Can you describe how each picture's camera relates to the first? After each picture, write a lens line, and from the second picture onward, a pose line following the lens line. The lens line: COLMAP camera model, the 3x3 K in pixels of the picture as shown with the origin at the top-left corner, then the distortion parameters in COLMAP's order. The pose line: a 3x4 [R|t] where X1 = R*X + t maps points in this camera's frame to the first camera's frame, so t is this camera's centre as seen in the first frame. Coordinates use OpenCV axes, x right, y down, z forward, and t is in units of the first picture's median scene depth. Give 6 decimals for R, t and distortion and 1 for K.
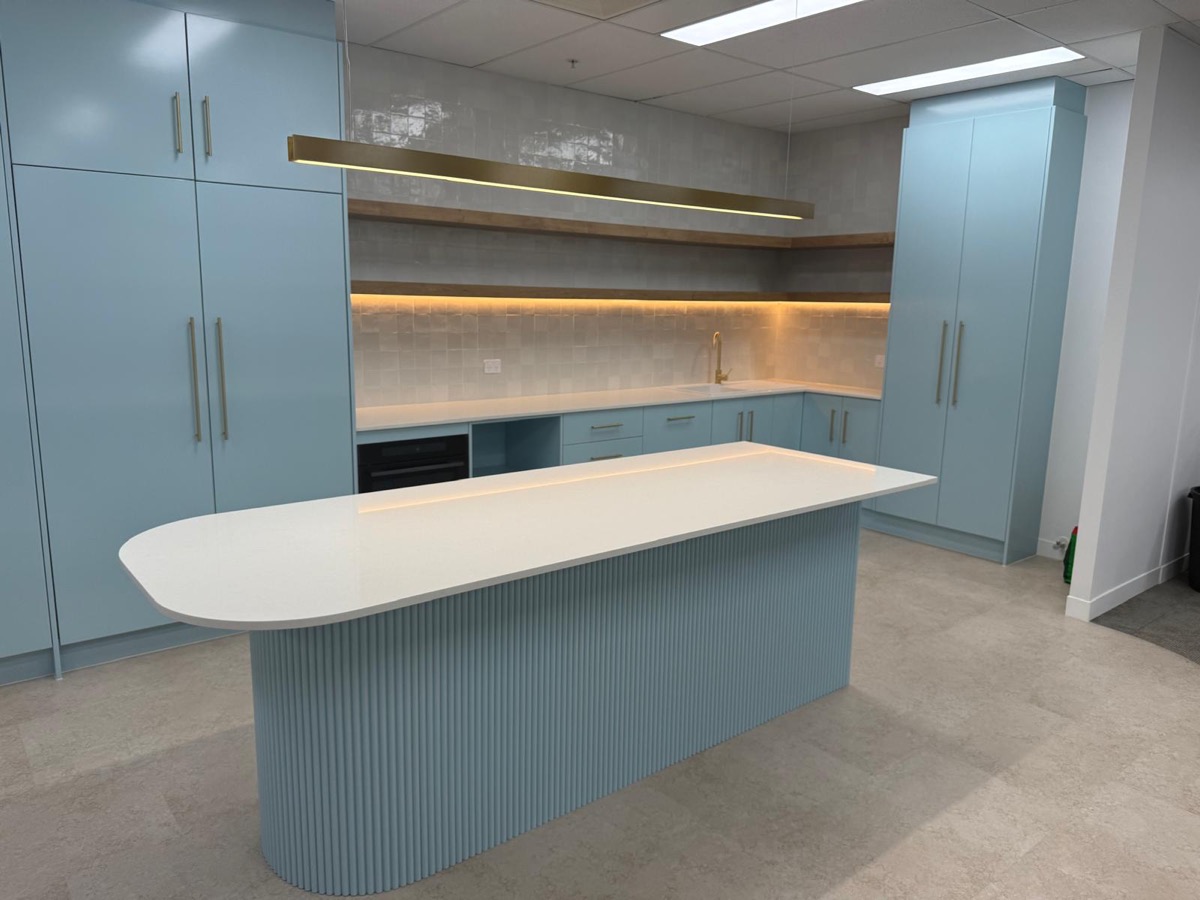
lens RADIAL K [[867.7, 0, 609.4], [0, 867.7, 453.5], [0, 0, 1]] dist [0.012168, -0.016541]
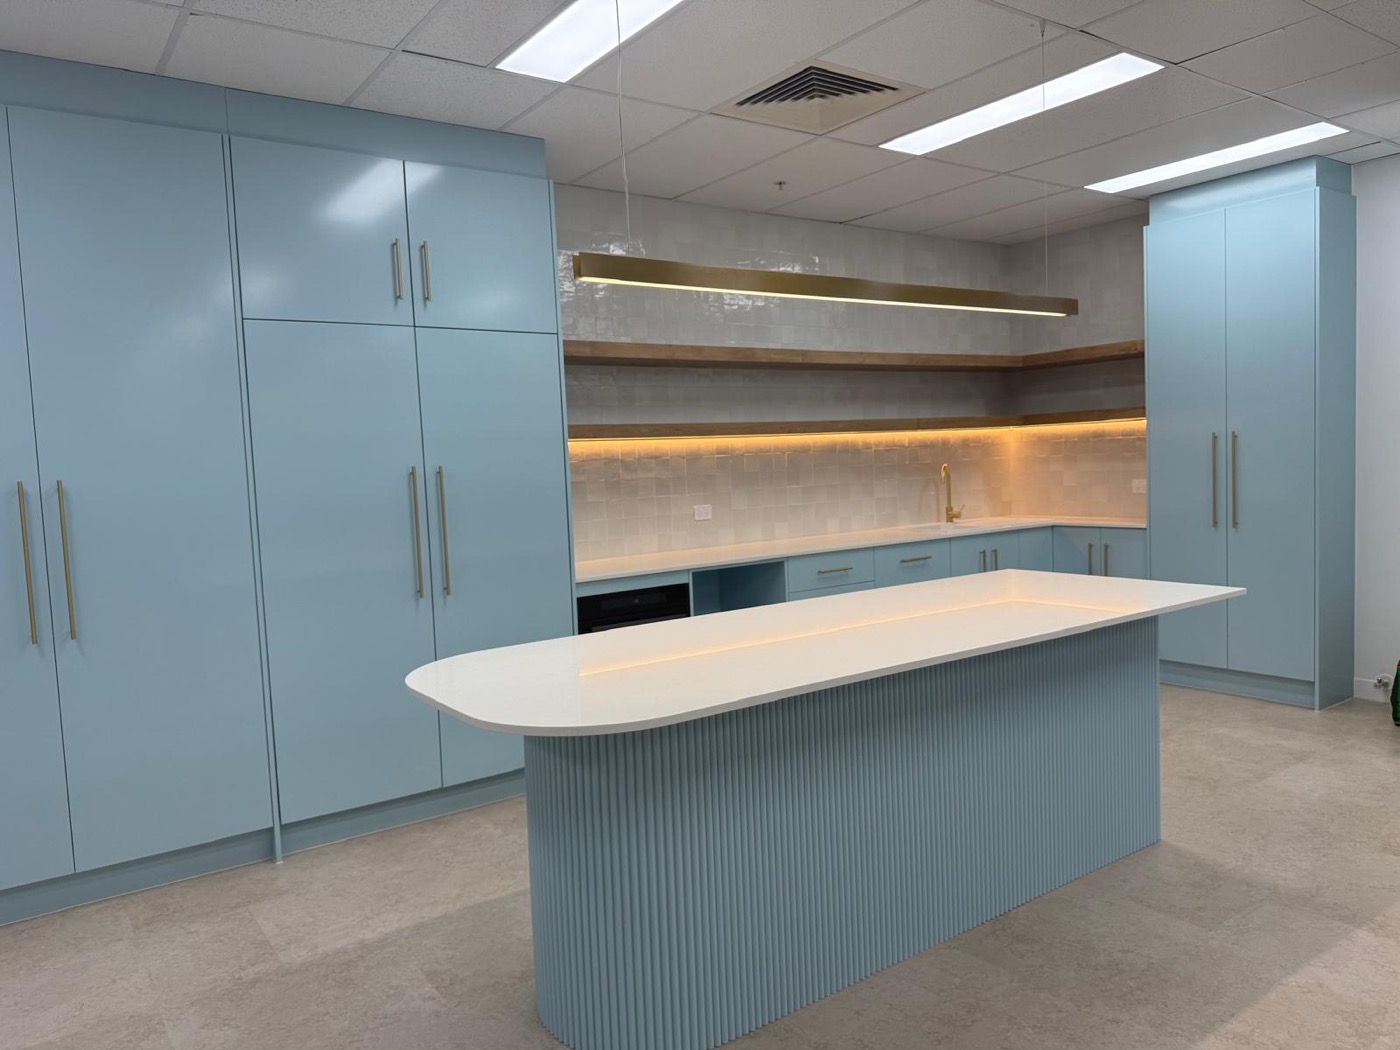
lens RADIAL K [[1012.4, 0, 705.6], [0, 1012.4, 531.6], [0, 0, 1]] dist [0.012168, -0.016541]
pose [[0.995801, -0.056517, -0.072018, -0.075068], [0.048433, 0.992814, -0.109429, 0.044756], [0.077685, 0.105481, 0.991382, -0.059063]]
